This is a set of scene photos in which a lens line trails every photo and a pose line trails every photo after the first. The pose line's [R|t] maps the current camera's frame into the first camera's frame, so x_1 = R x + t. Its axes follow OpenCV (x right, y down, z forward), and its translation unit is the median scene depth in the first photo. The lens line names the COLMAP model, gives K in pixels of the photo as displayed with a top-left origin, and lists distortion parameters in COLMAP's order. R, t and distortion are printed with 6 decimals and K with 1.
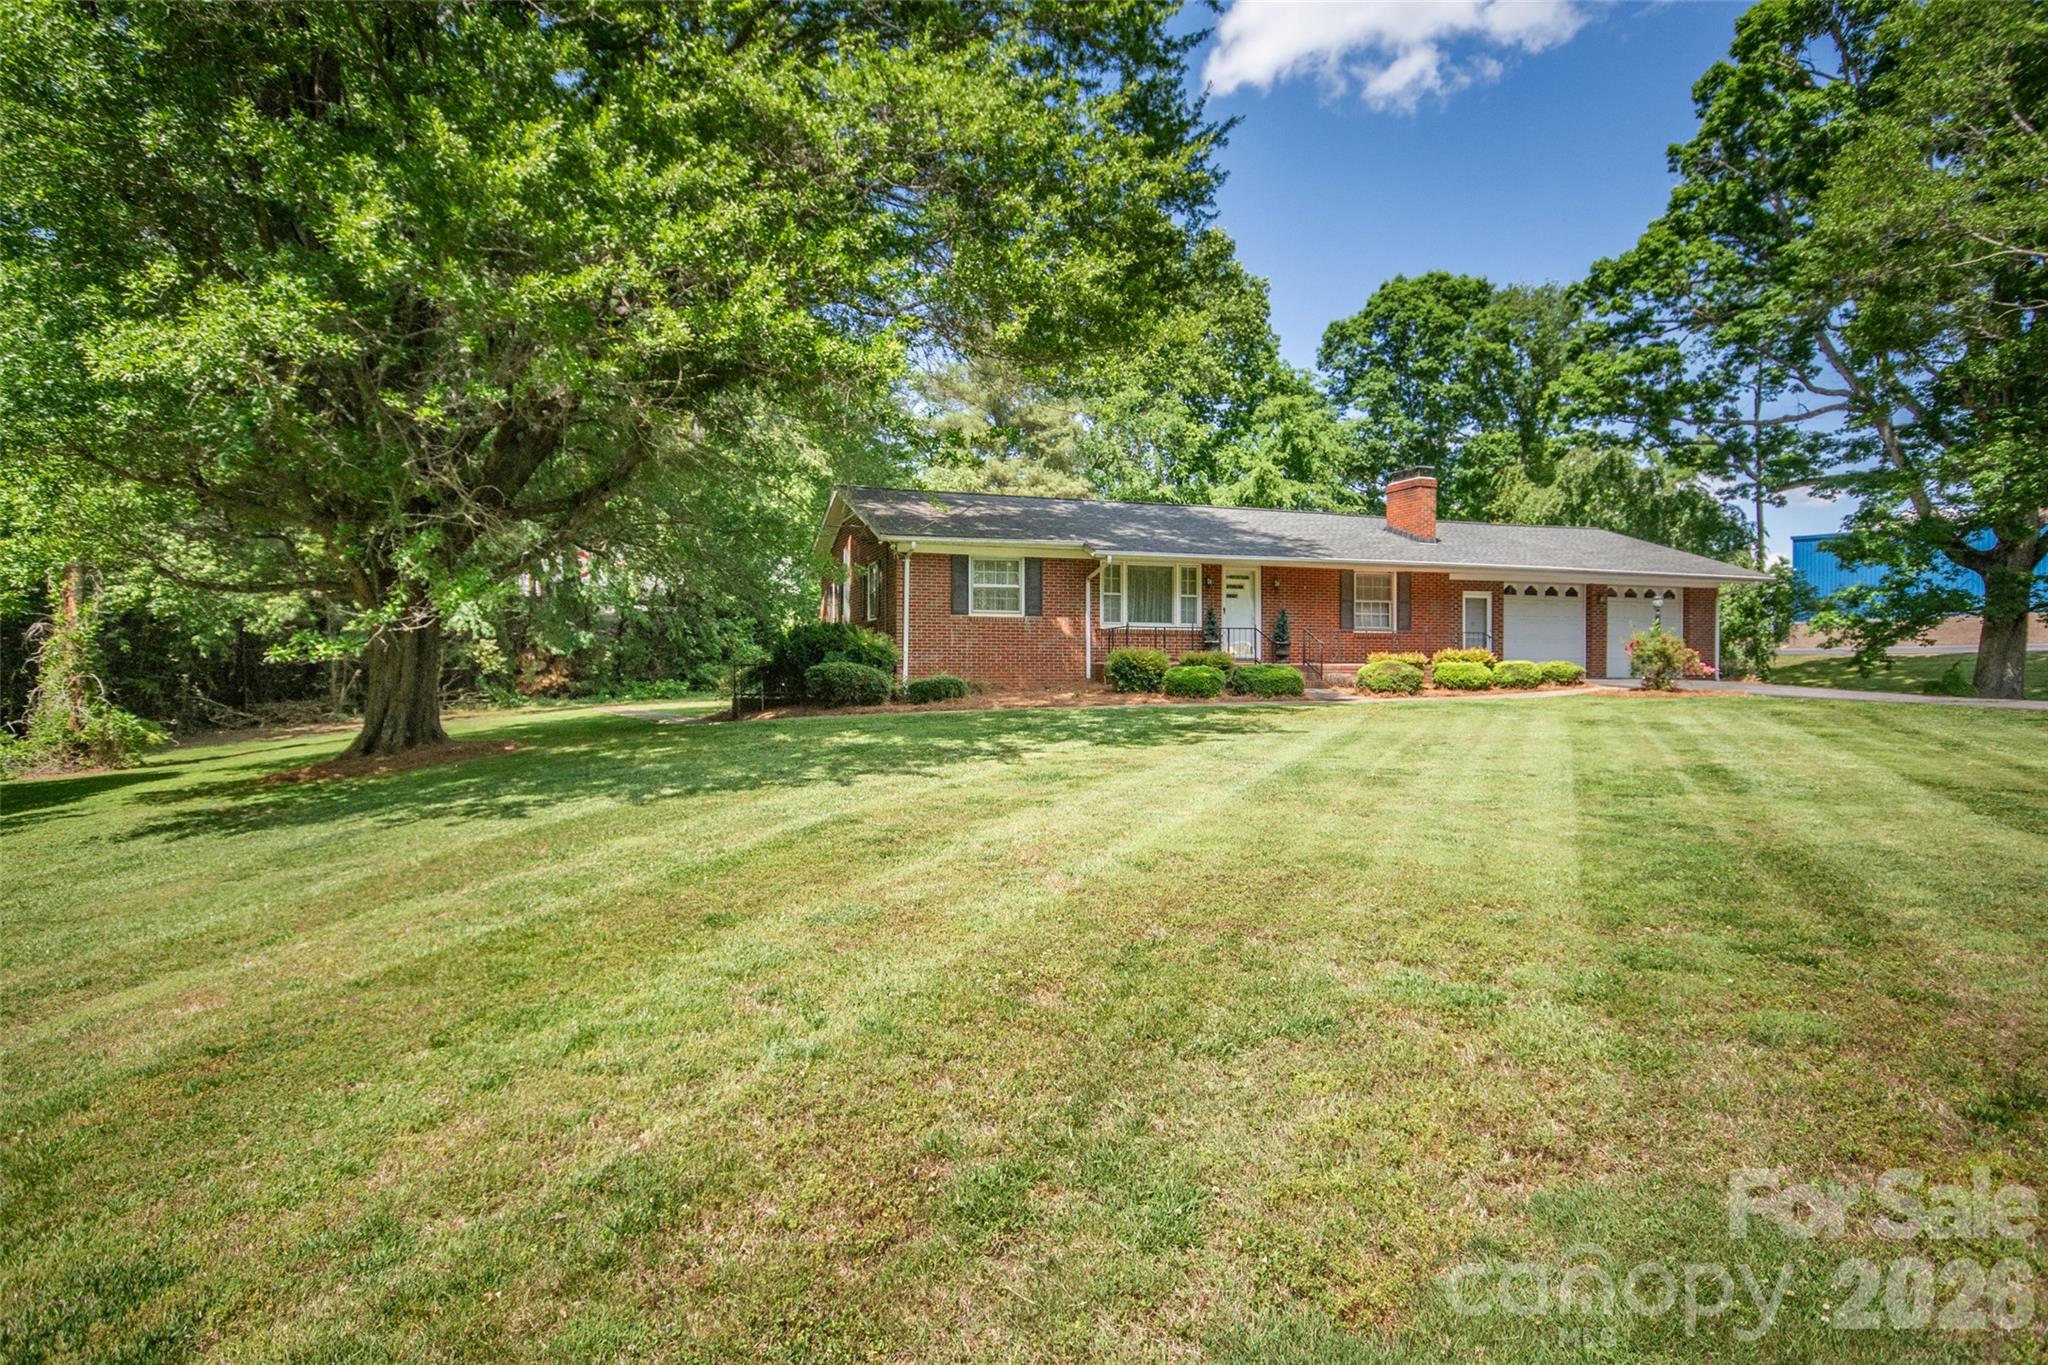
lens RADIAL K [[1122.0, 0, 1047.0], [0, 1122.0, 685.5], [0, 0, 1]] dist [0.017164, 0.000421]
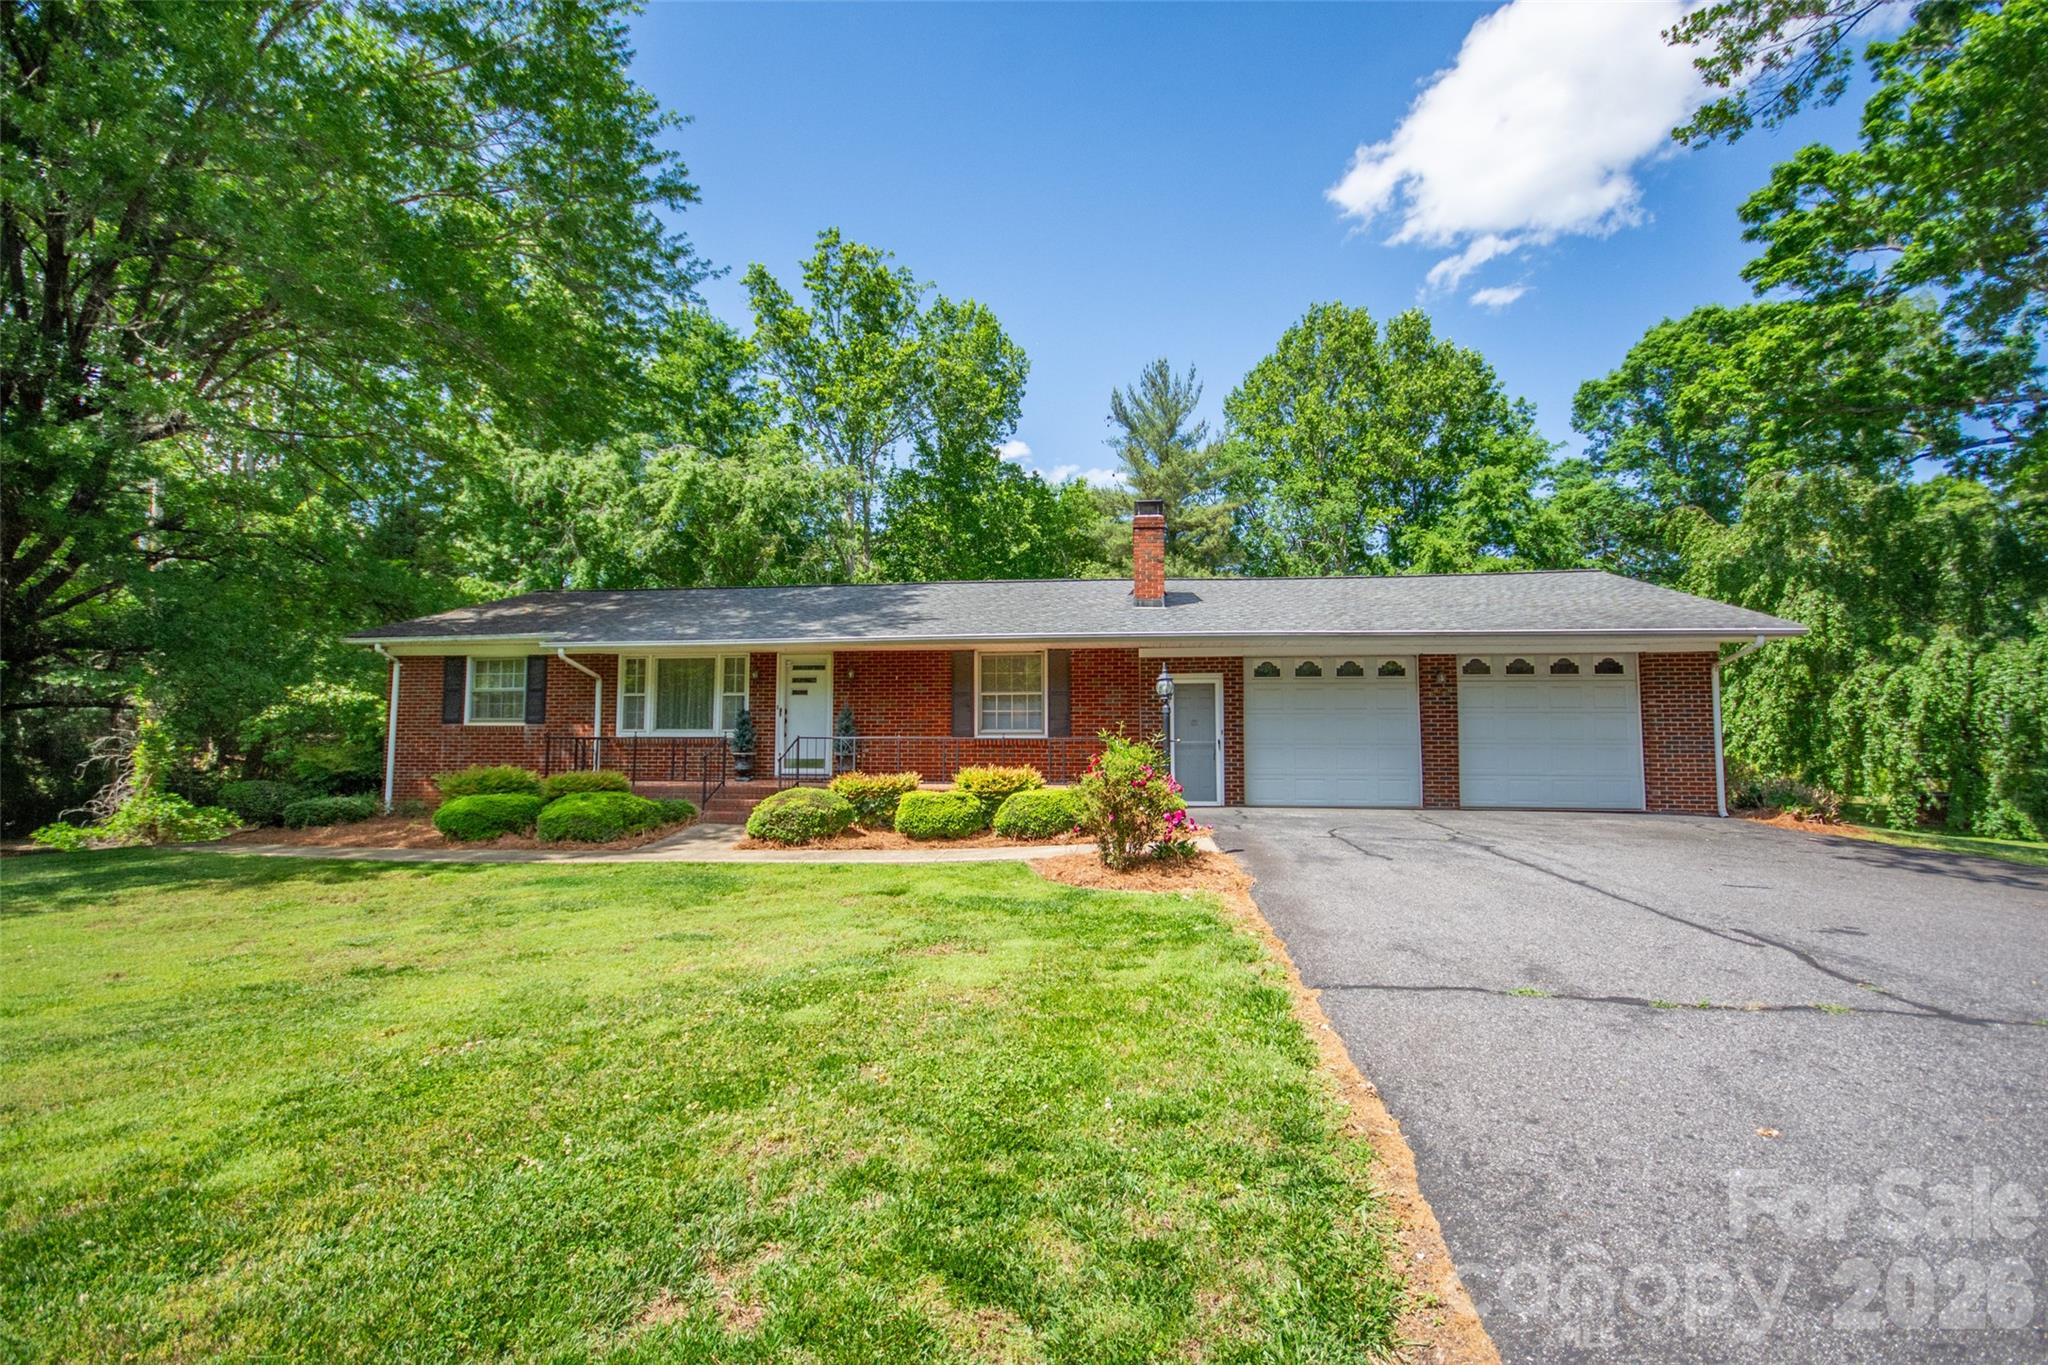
lens RADIAL K [[929.5, 0, 1031.2], [0, 929.5, 672.2], [0, 0, 1]] dist [-0.000706, -0.000050]
pose [[0.894399, -0.040356, -0.445445, 0.517623], [-0.008234, 0.994267, -0.106611, -0.023903], [0.447194, 0.099021, 0.888939, 0.444905]]
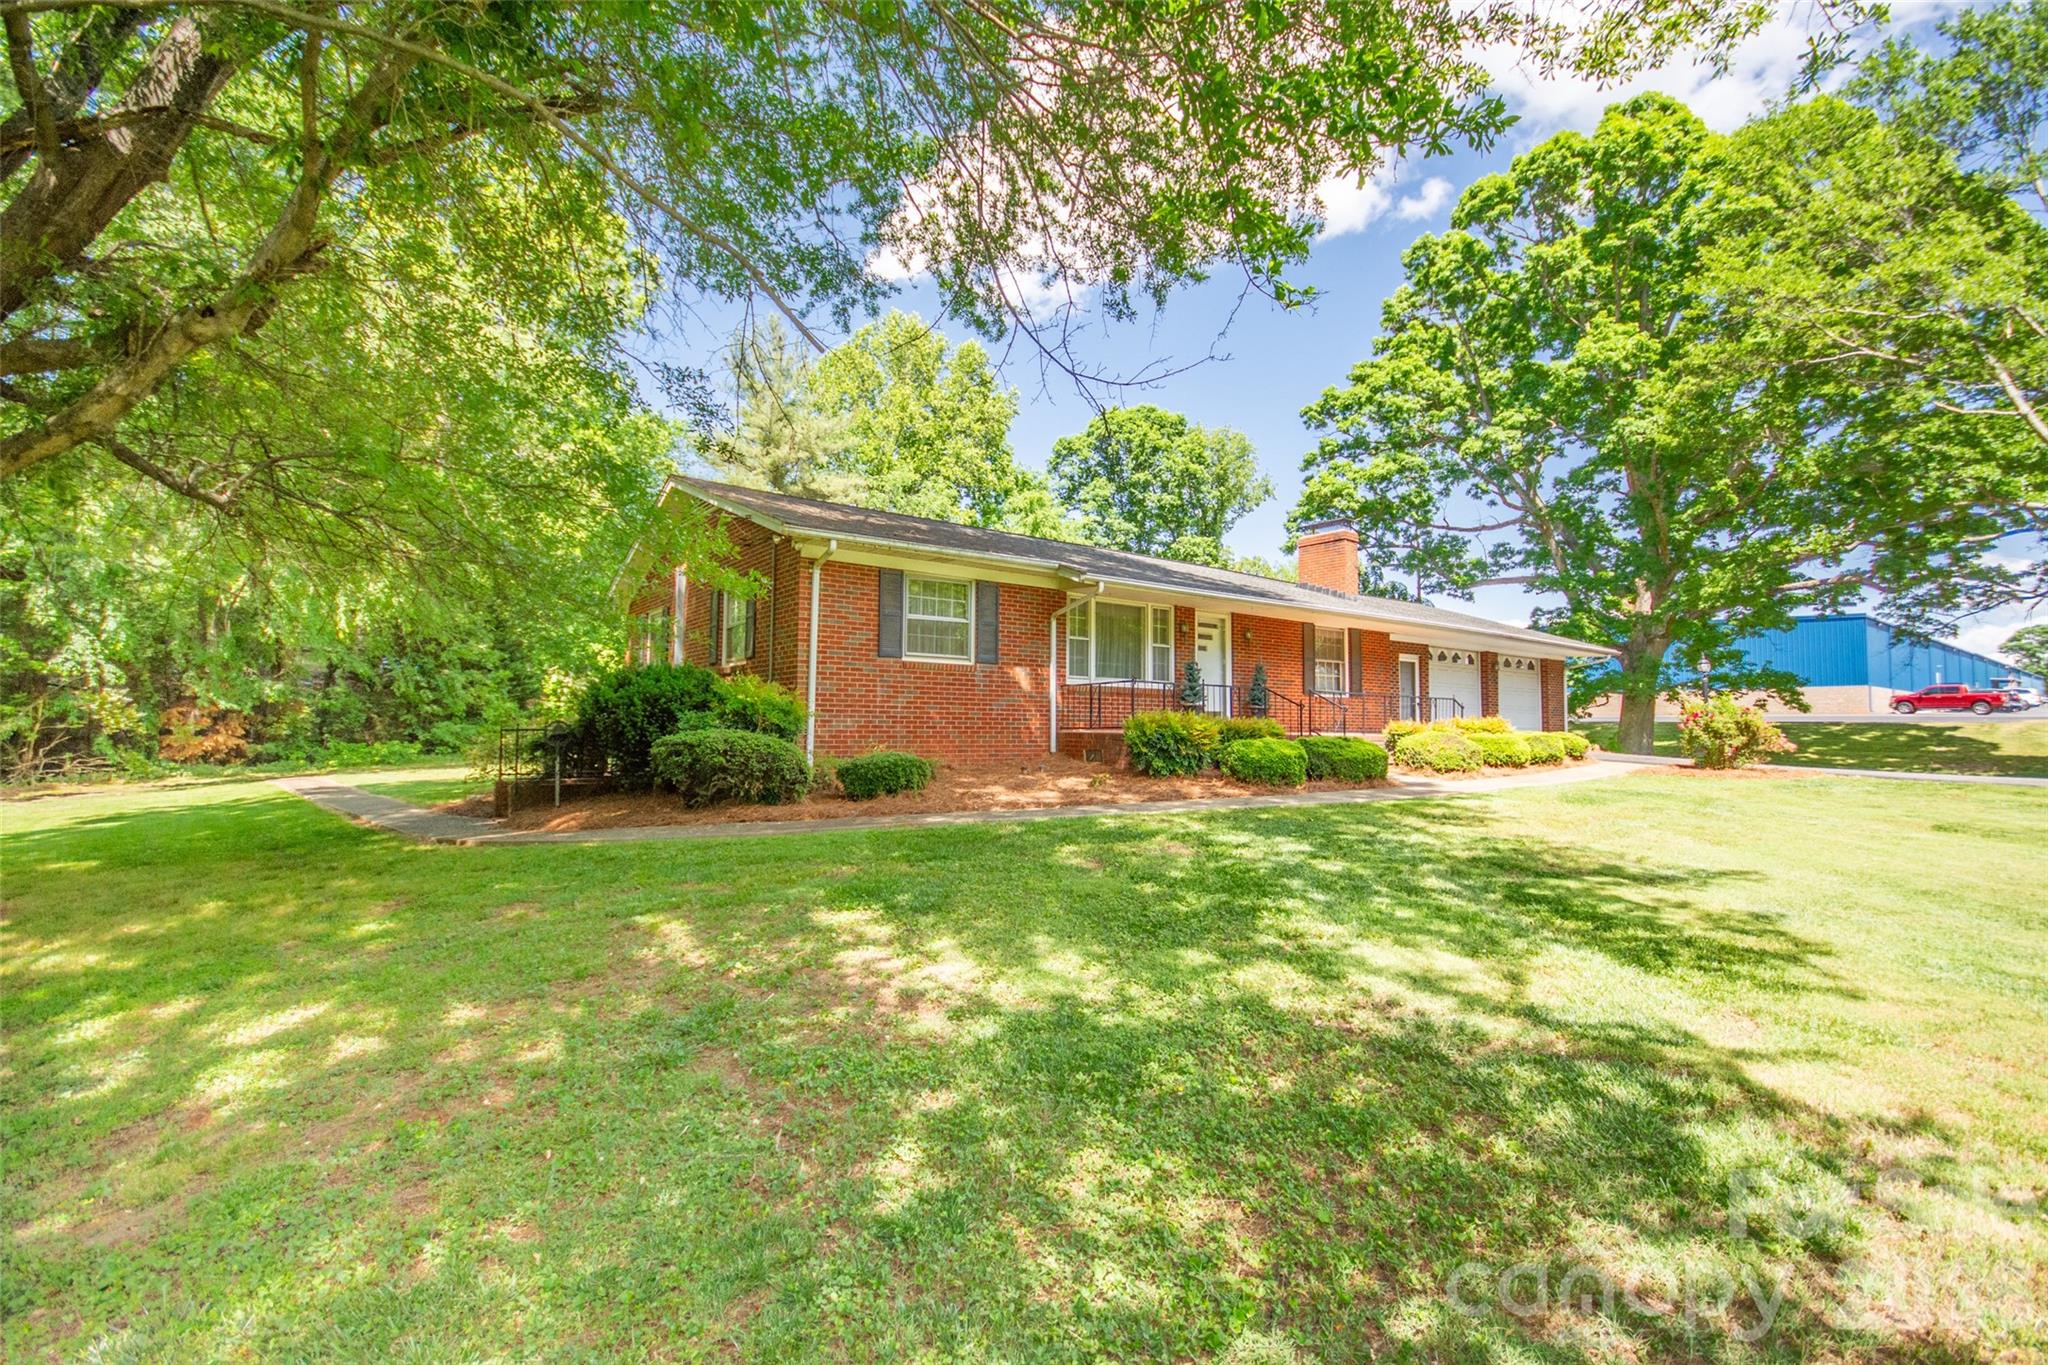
lens RADIAL K [[886.2, 0, 1024.0], [0, 886.2, 682.5], [0, 0, 1]] dist [0.001057, -0.000043]
pose [[0.958758, 0.022185, 0.283355, -0.120187], [-0.003525, 0.997801, -0.066194, -0.010963], [-0.284200, 0.062465, 0.956728, 0.377325]]
